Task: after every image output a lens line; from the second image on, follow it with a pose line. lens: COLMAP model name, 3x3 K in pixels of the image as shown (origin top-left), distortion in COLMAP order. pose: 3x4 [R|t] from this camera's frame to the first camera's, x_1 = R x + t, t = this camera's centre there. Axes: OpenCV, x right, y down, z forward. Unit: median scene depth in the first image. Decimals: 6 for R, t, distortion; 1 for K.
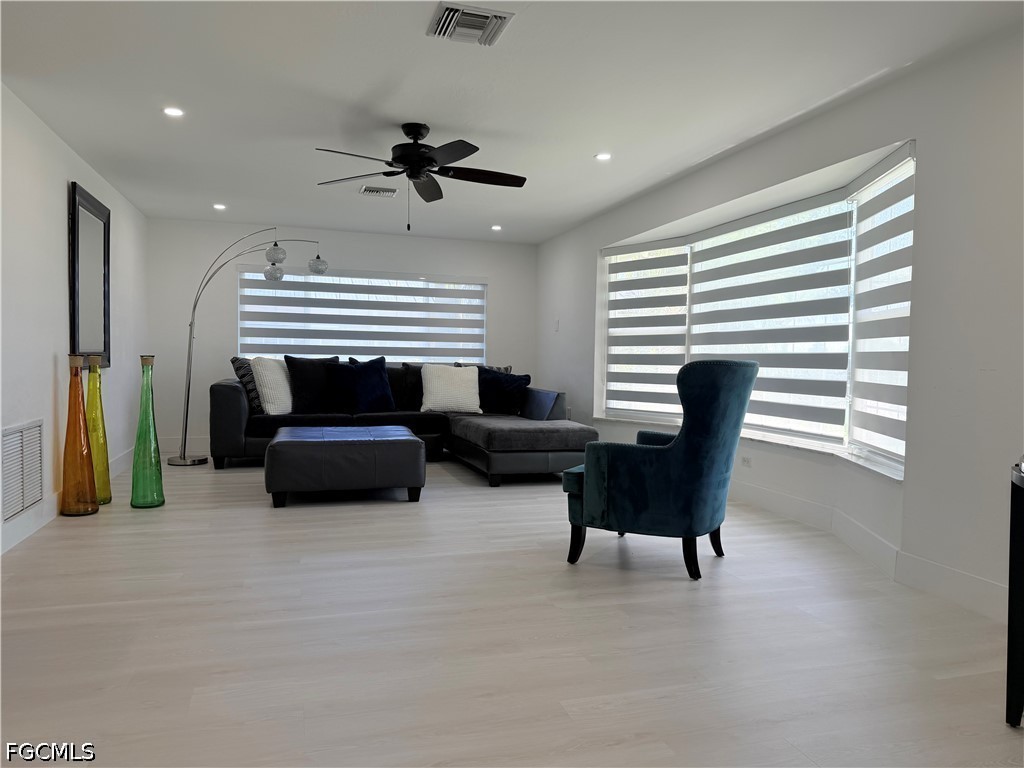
lens RADIAL K [[712.7, 0, 513.3], [0, 712.7, 389.2], [0, 0, 1]] dist [0.042905, -0.086717]
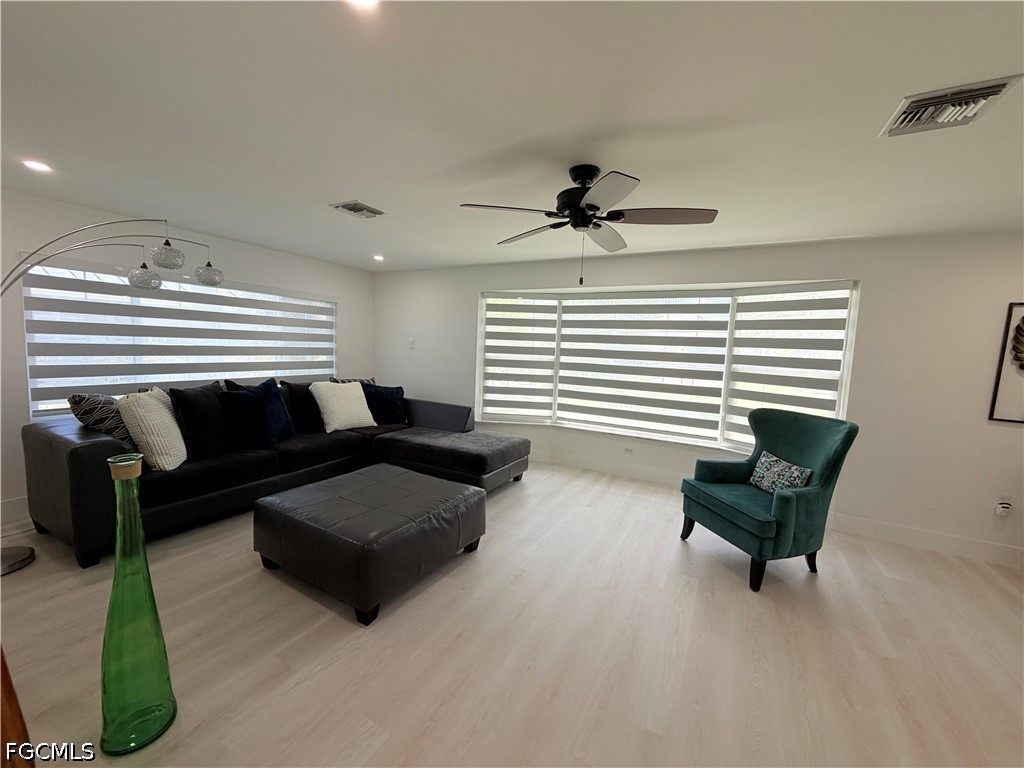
lens RADIAL K [[408.5, 0, 515.9], [0, 408.5, 381.8], [0, 0, 1]] dist [0.001117, 0.000298]
pose [[0.713593, -0.046160, 0.699038, -0.355573], [-0.000971, 0.997761, 0.066876, -0.082692], [-0.700560, -0.048401, 0.711950, 0.422332]]
